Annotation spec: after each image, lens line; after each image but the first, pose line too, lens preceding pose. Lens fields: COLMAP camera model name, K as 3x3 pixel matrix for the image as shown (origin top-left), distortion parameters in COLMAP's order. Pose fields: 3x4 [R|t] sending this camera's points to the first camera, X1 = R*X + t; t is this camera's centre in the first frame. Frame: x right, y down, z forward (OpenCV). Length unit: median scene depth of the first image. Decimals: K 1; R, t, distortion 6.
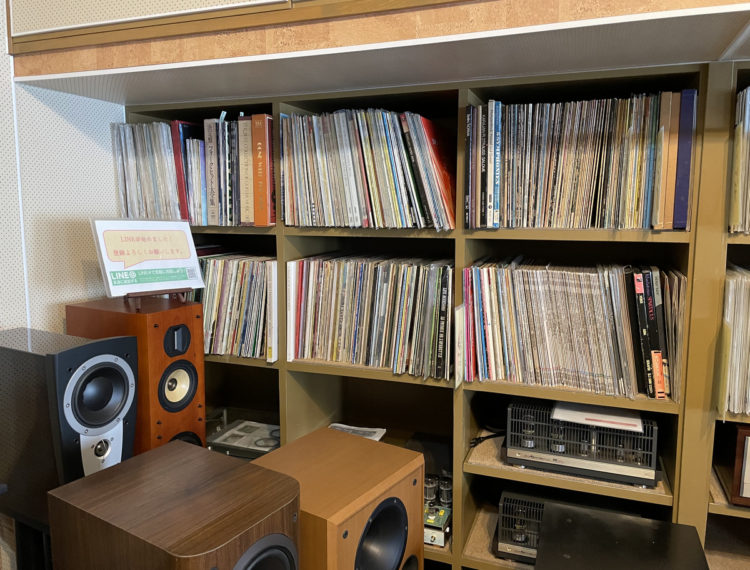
lens RADIAL K [[621.2, 0, 369.0], [0, 621.2, 285.2], [0, 0, 1]] dist [0.070653, 0.000885]
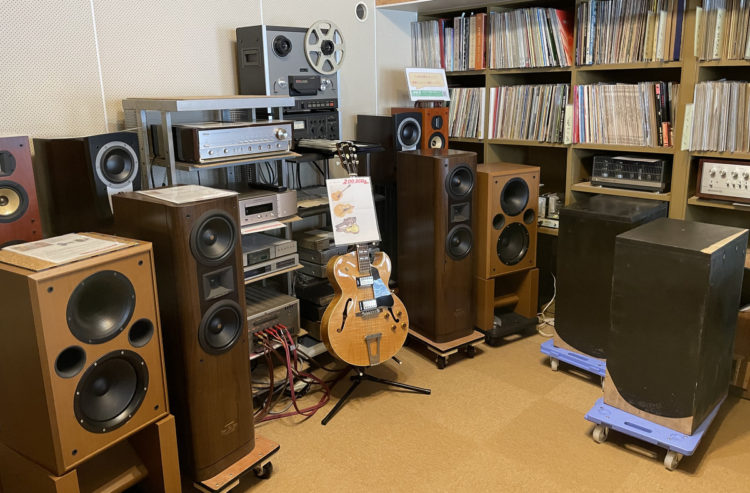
lens RADIAL K [[652.9, 0, 372.0], [0, 652.9, 240.5], [0, 0, 1]] dist [0.068490, -0.028742]
pose [[0.925176, 0.067528, -0.373482, 0.373267], [-0.028252, 0.993568, 0.109660, 0.253062], [0.378485, -0.090903, 0.921133, -1.256379]]
